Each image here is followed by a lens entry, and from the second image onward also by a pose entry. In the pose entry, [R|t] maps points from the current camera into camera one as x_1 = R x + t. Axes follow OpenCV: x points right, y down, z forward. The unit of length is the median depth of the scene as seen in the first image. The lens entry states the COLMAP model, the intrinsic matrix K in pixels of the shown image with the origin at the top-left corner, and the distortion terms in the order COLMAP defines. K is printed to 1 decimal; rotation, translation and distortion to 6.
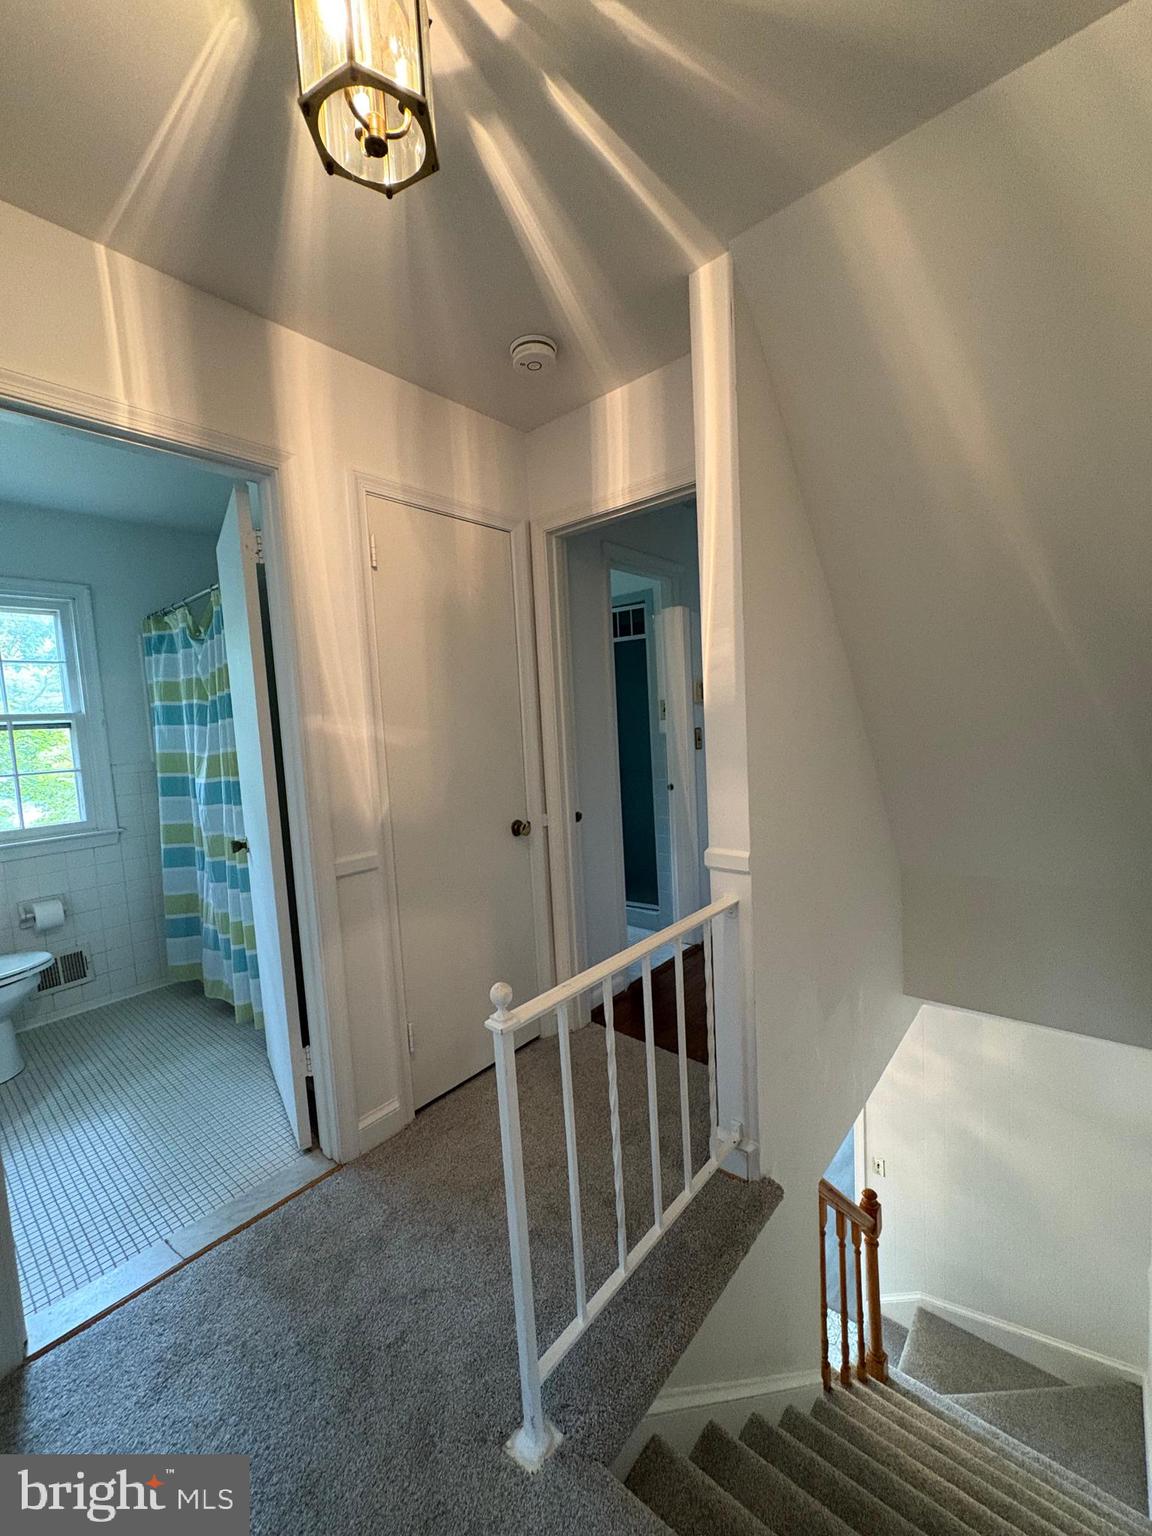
lens RADIAL K [[611.9, 0, 570.4], [0, 611.9, 767.8], [0, 0, 1]] dist [0.000391, 0.000216]
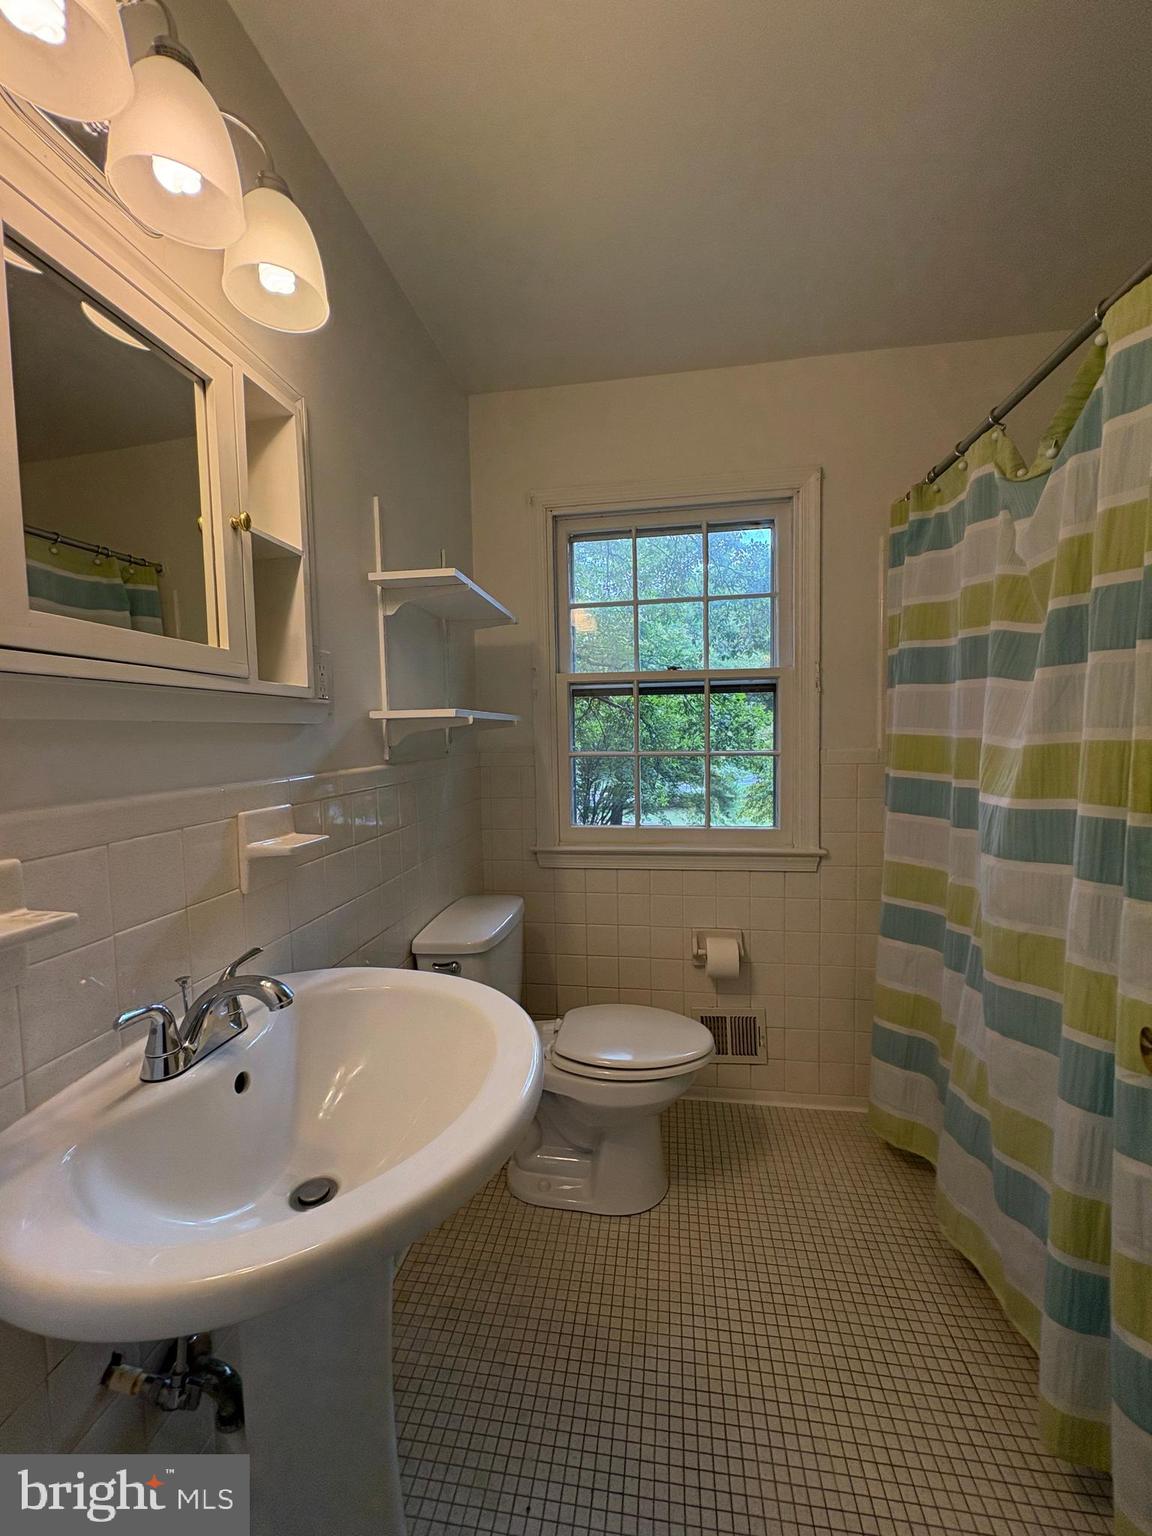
lens RADIAL K [[611.9, 0, 574.0], [0, 611.9, 771.2], [0, 0, 1]] dist [0.000391, 0.000216]
pose [[0.531492, 0.097673, -0.841413, -0.356177], [-0.073169, 0.994911, 0.069273, -0.007321], [0.843897, 0.024747, 0.535934, 0.453512]]
